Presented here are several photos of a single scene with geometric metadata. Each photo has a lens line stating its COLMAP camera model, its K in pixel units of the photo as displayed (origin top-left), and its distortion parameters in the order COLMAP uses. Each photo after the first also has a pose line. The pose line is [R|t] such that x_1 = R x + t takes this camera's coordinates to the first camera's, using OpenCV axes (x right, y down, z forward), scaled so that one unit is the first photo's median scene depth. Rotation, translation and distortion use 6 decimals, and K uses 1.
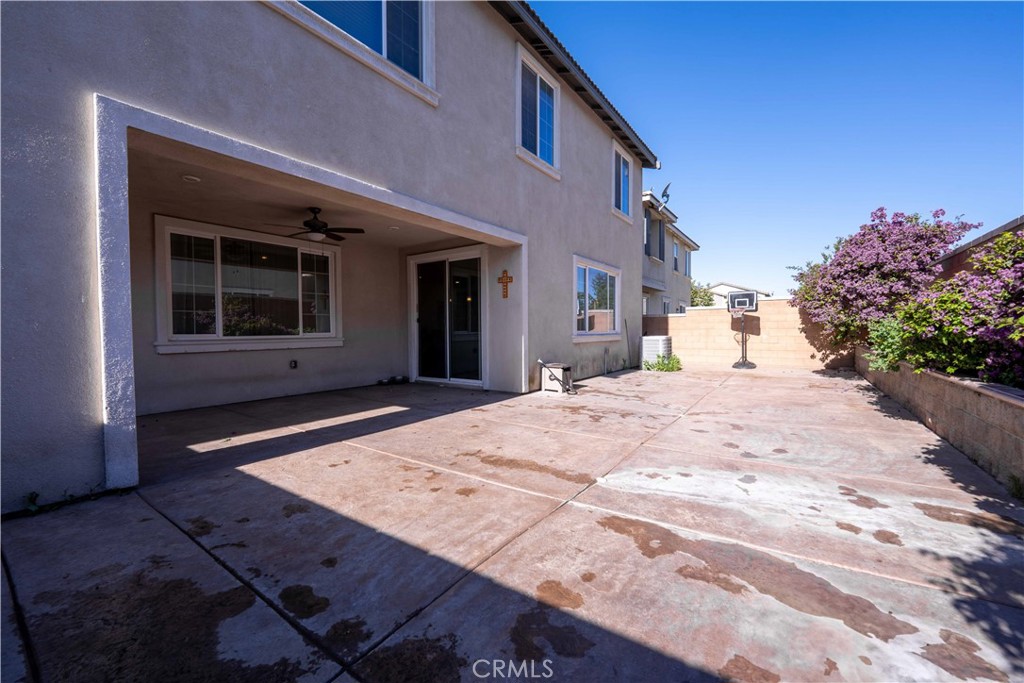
lens RADIAL K [[409.5, 0, 510.4], [0, 409.5, 340.1], [0, 0, 1]] dist [0.000520, 0.000023]
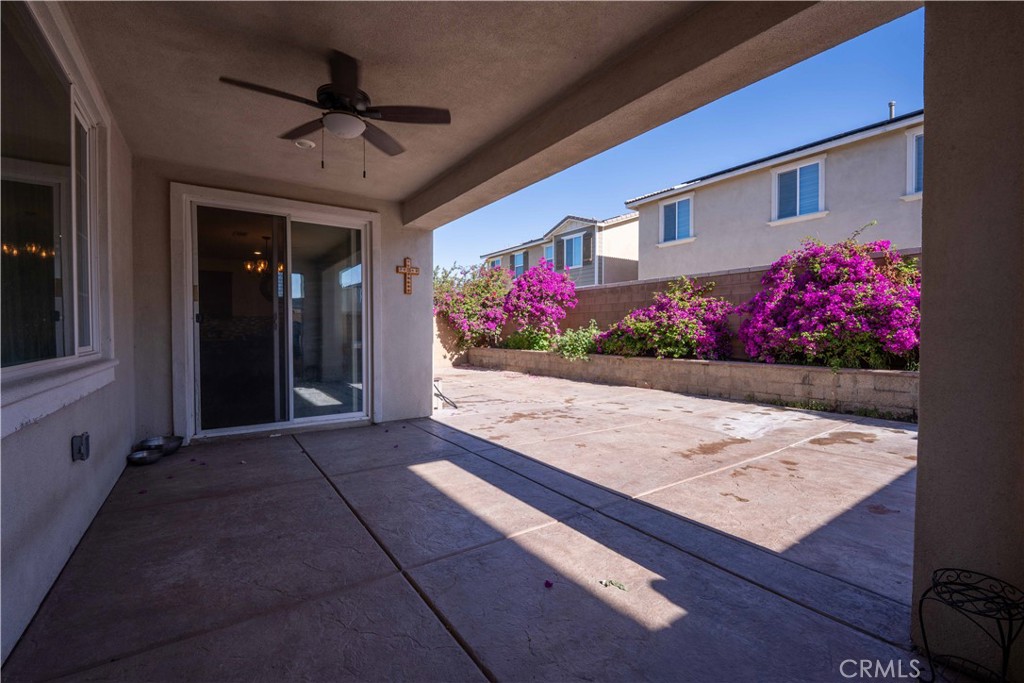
lens RADIAL K [[433.0, 0, 509.9], [0, 433.0, 339.5], [0, 0, 1]] dist [-0.010992, -0.000504]
pose [[0.350146, -0.008346, 0.936658, -1.310555], [0.021057, 0.999778, 0.001037, -0.031532], [-0.936458, 0.019360, 0.350244, 1.038780]]
